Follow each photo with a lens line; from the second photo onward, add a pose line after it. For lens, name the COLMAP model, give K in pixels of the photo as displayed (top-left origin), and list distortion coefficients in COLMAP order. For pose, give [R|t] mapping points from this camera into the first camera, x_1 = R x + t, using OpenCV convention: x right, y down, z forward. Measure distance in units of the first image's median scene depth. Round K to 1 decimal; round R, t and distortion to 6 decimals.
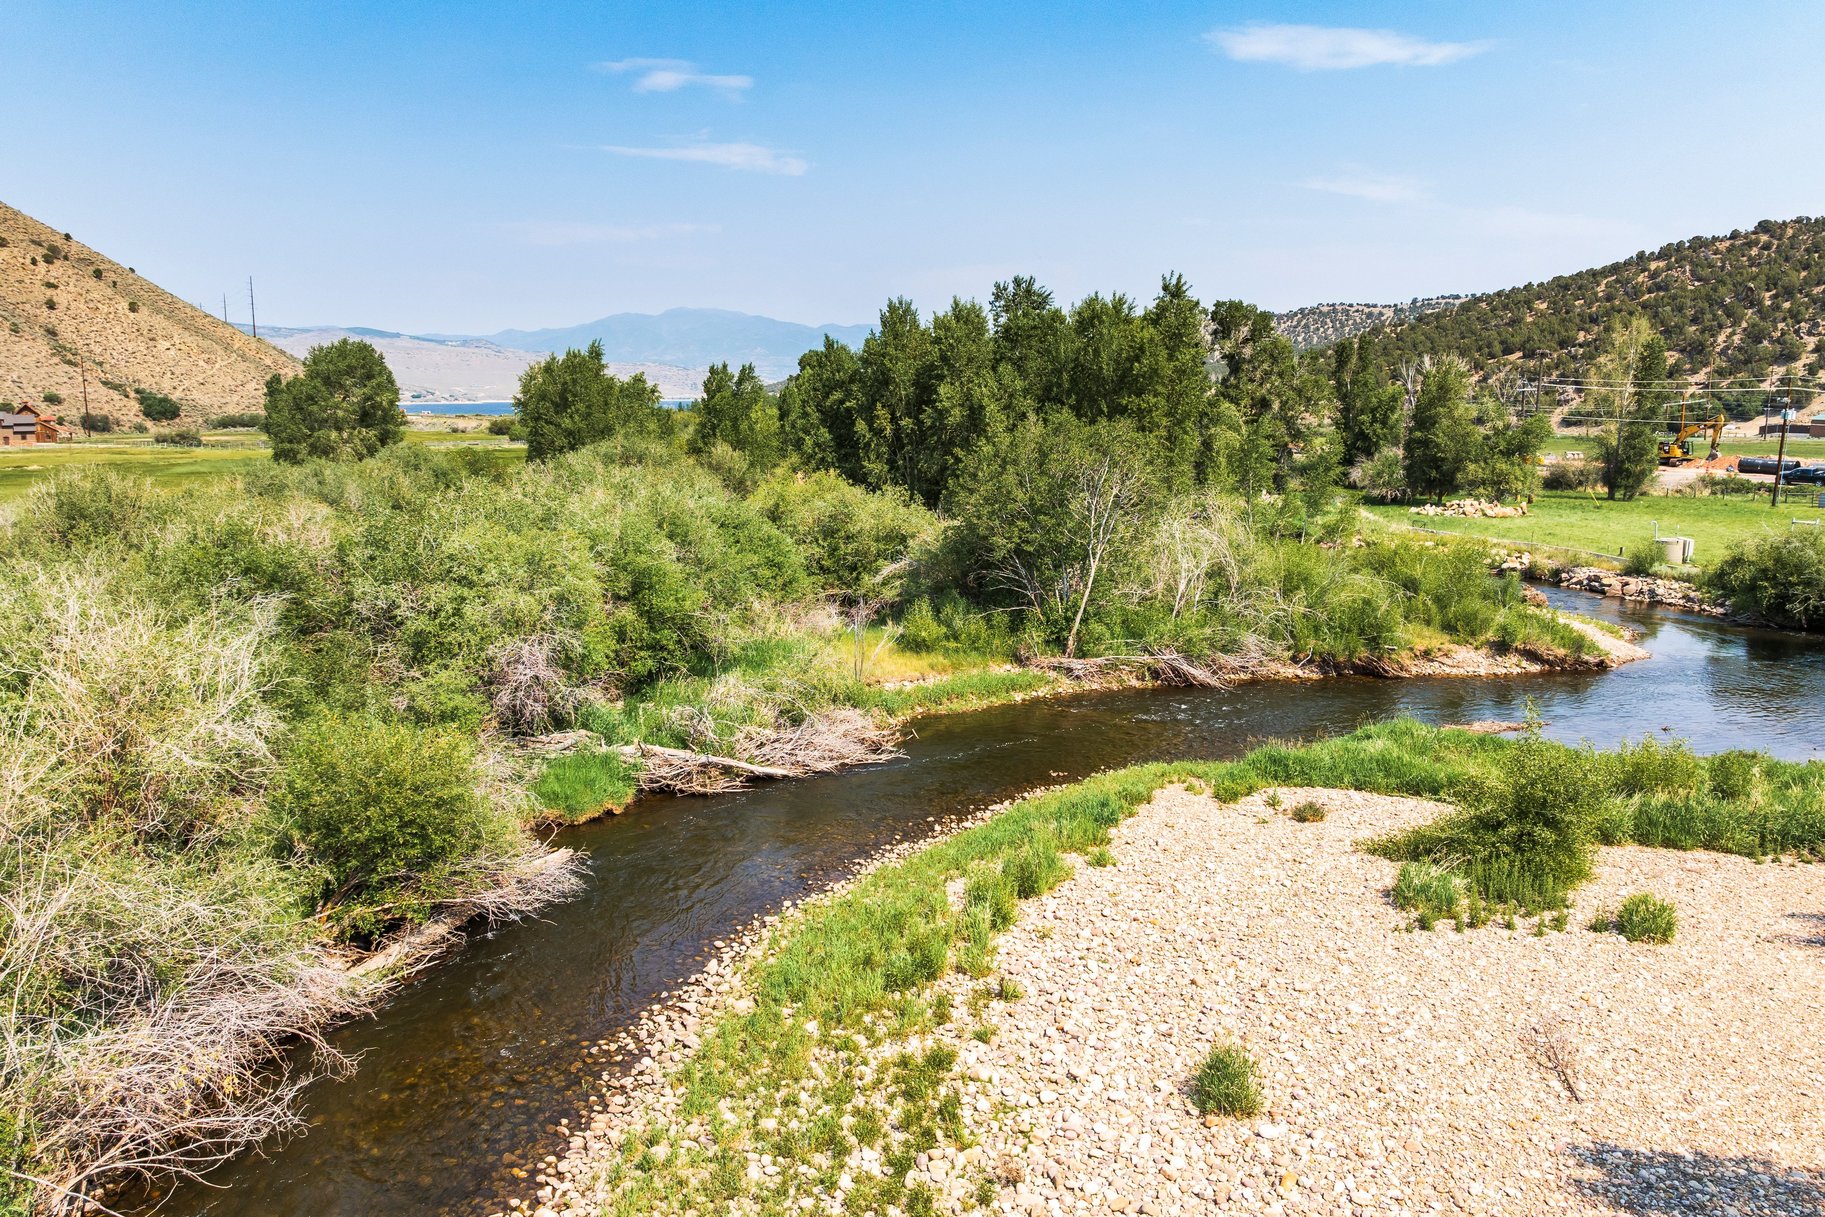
lens RADIAL K [[1292.7, 0, 920.8], [0, 1292.7, 640.2], [0, 0, 1]] dist [-0.036065, 0.000244]
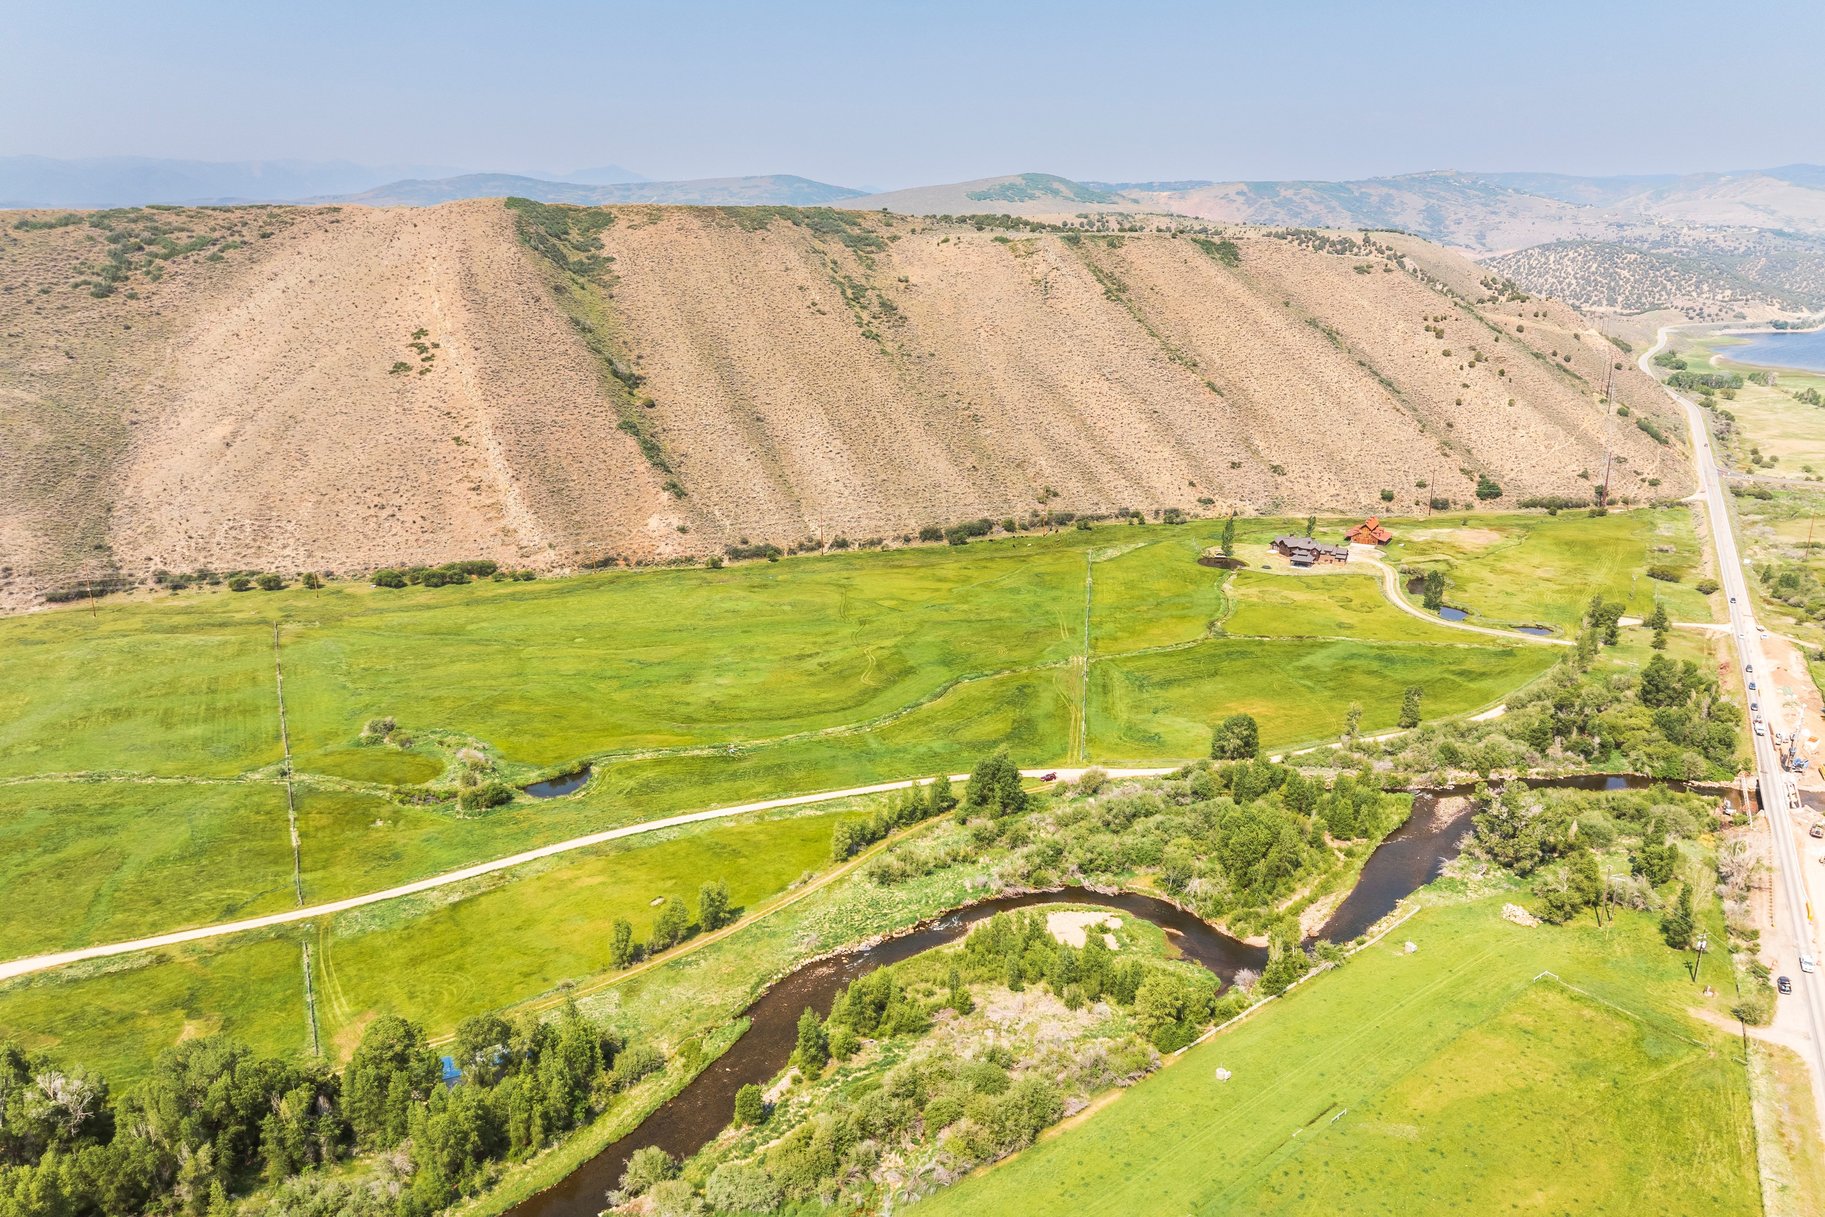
lens RADIAL K [[1292.7, 0, 915.6], [0, 1292.7, 595.1], [0, 0, 1]] dist [-0.036065, 0.000244]
pose [[0.428680, 0.244541, -0.869732, 0.504075], [-0.163600, 0.967768, 0.191469, -0.257408], [0.888520, 0.060209, 0.454870, -0.319279]]
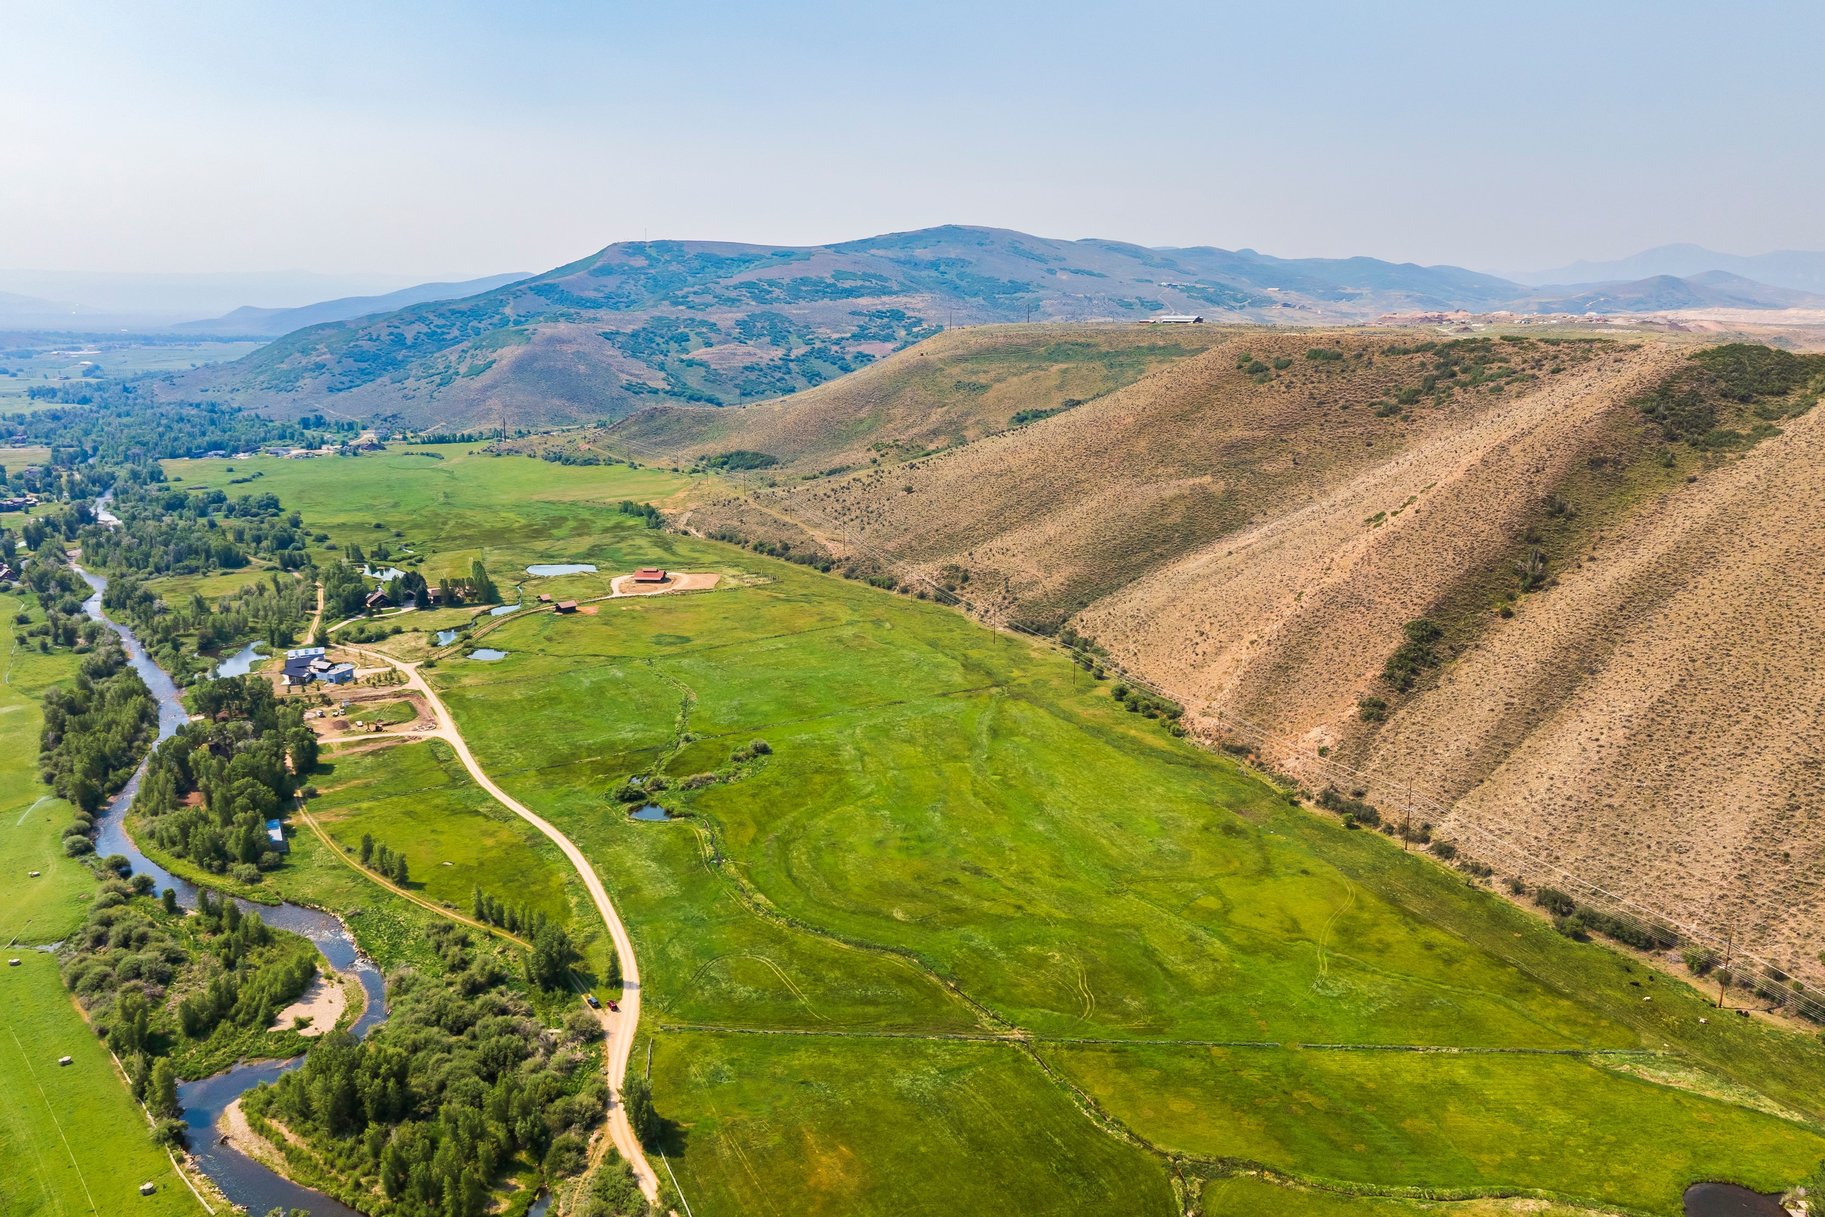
lens RADIAL K [[1292.7, 0, 936.6], [0, 1292.7, 611.4], [0, 0, 1]] dist [-0.036065, 0.000244]
pose [[-0.857753, 0.112085, -0.501693, 0.055994], [-0.101645, 0.919692, 0.379256, -0.538408], [0.503912, 0.376303, -0.777476, 0.748535]]
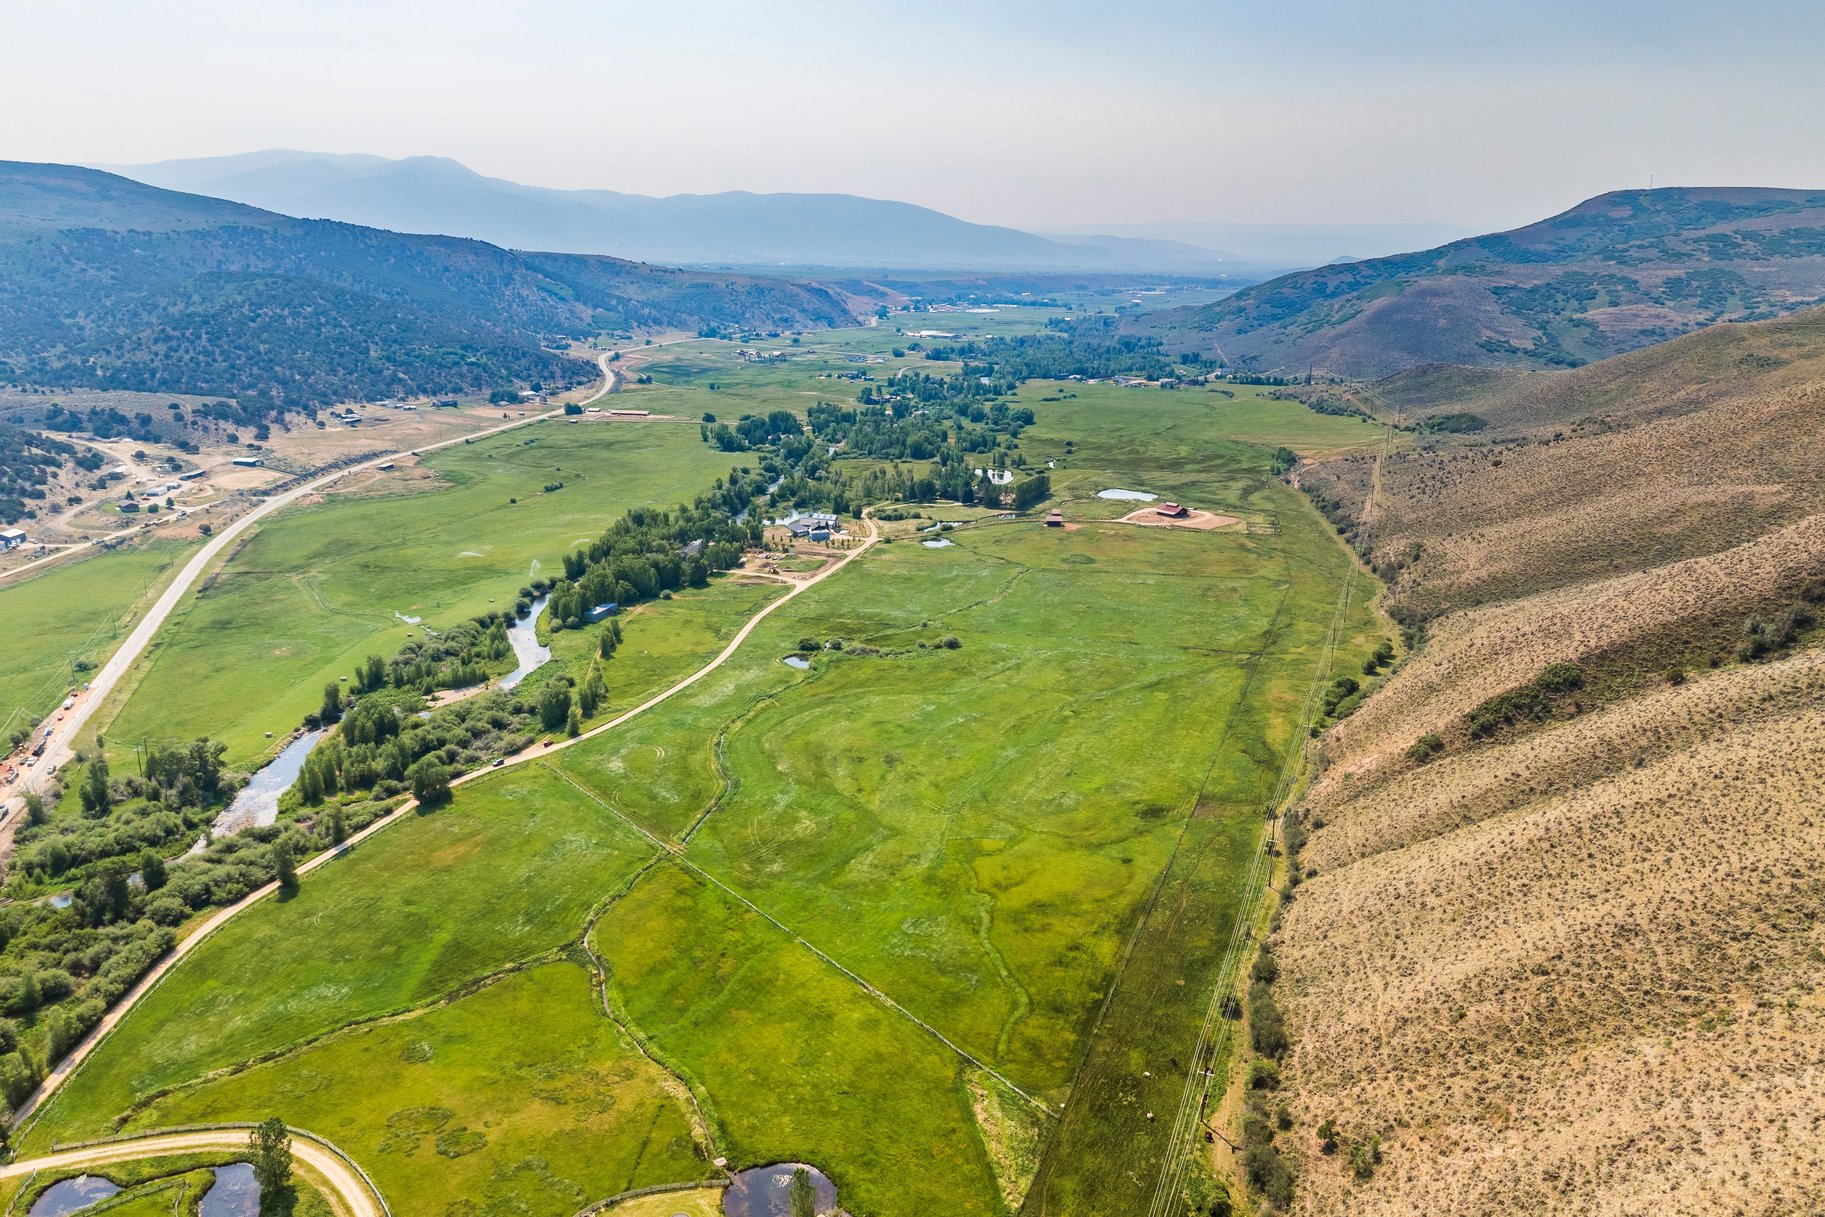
lens RADIAL K [[1292.7, 0, 927.5], [0, 1292.7, 599.1], [0, 0, 1]] dist [-0.036065, 0.000244]
pose [[-0.960434, -0.080327, 0.266672, -0.743984], [0.043231, 0.902901, 0.427670, -0.579473], [-0.275132, 0.422277, -0.863704, 0.954712]]
